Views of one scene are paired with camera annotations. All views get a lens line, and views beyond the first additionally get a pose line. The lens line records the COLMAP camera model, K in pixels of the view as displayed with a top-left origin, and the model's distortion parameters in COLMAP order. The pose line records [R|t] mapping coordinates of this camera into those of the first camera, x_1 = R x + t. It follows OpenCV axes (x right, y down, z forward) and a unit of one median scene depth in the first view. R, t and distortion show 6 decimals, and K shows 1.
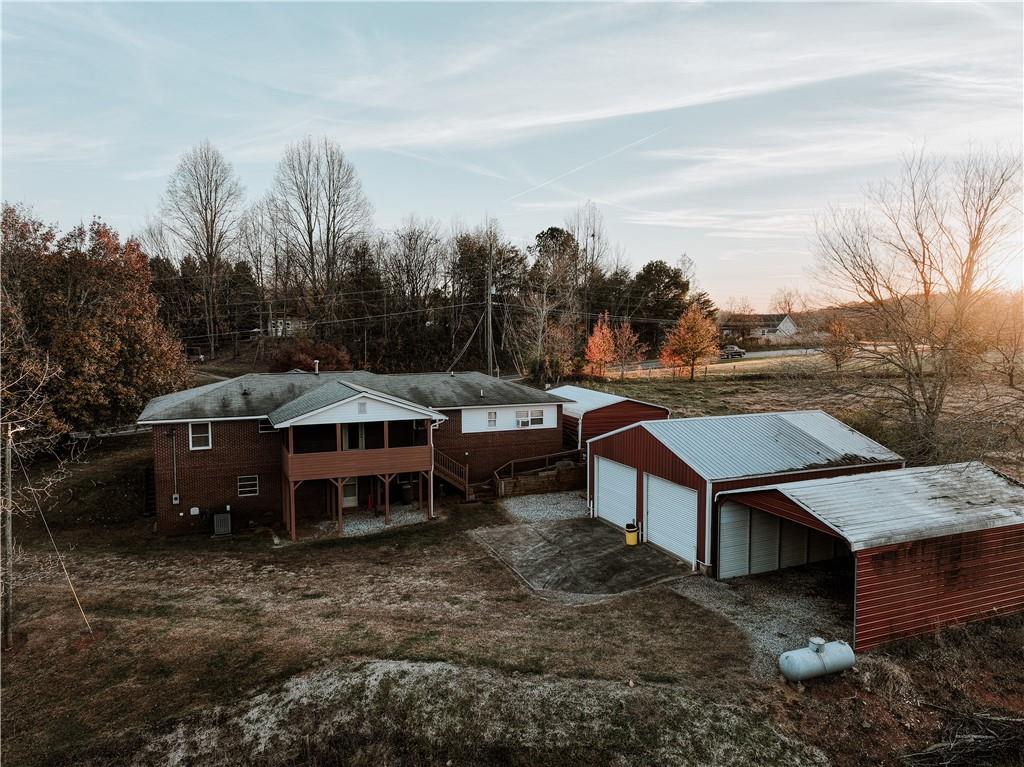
lens RADIAL K [[713.0, 0, 512.4], [0, 713.0, 381.3], [0, 0, 1]] dist [-0.002594, 0.040775]
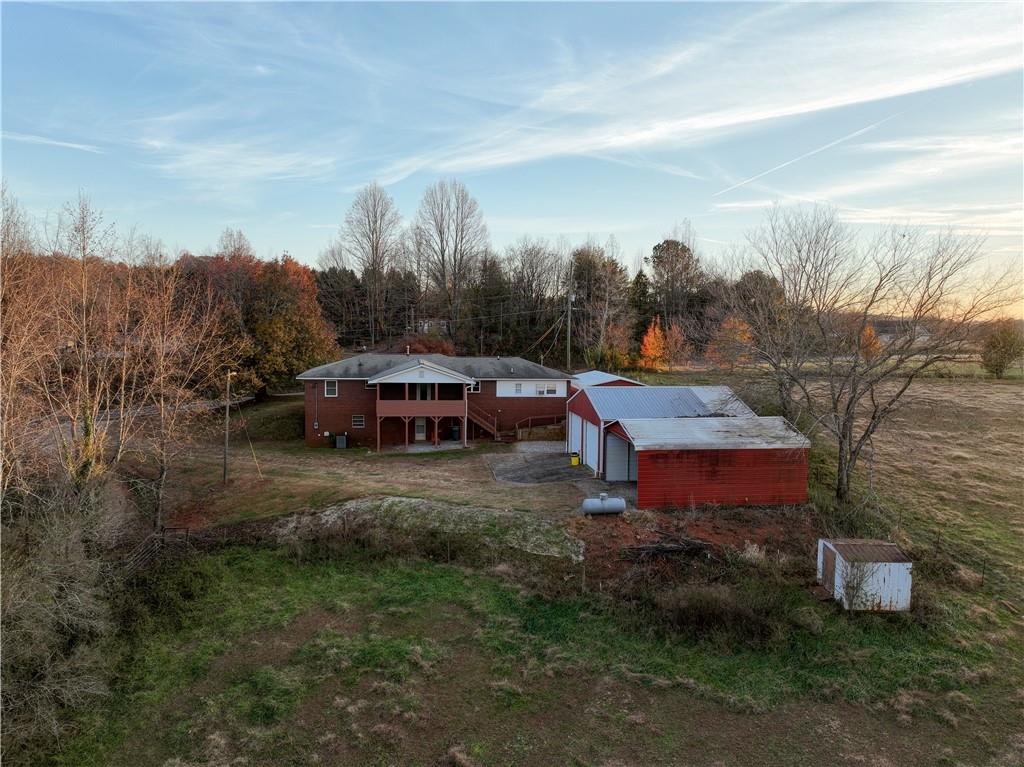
lens RADIAL K [[713.7, 0, 511.5], [0, 713.7, 381.7], [0, 0, 1]] dist [0.101014, -0.135748]
pose [[0.967589, 0.033029, -0.250362, 0.358180], [-0.034043, 0.999420, 0.000284, 0.043197], [0.250227, 0.008248, 0.968152, -0.473006]]
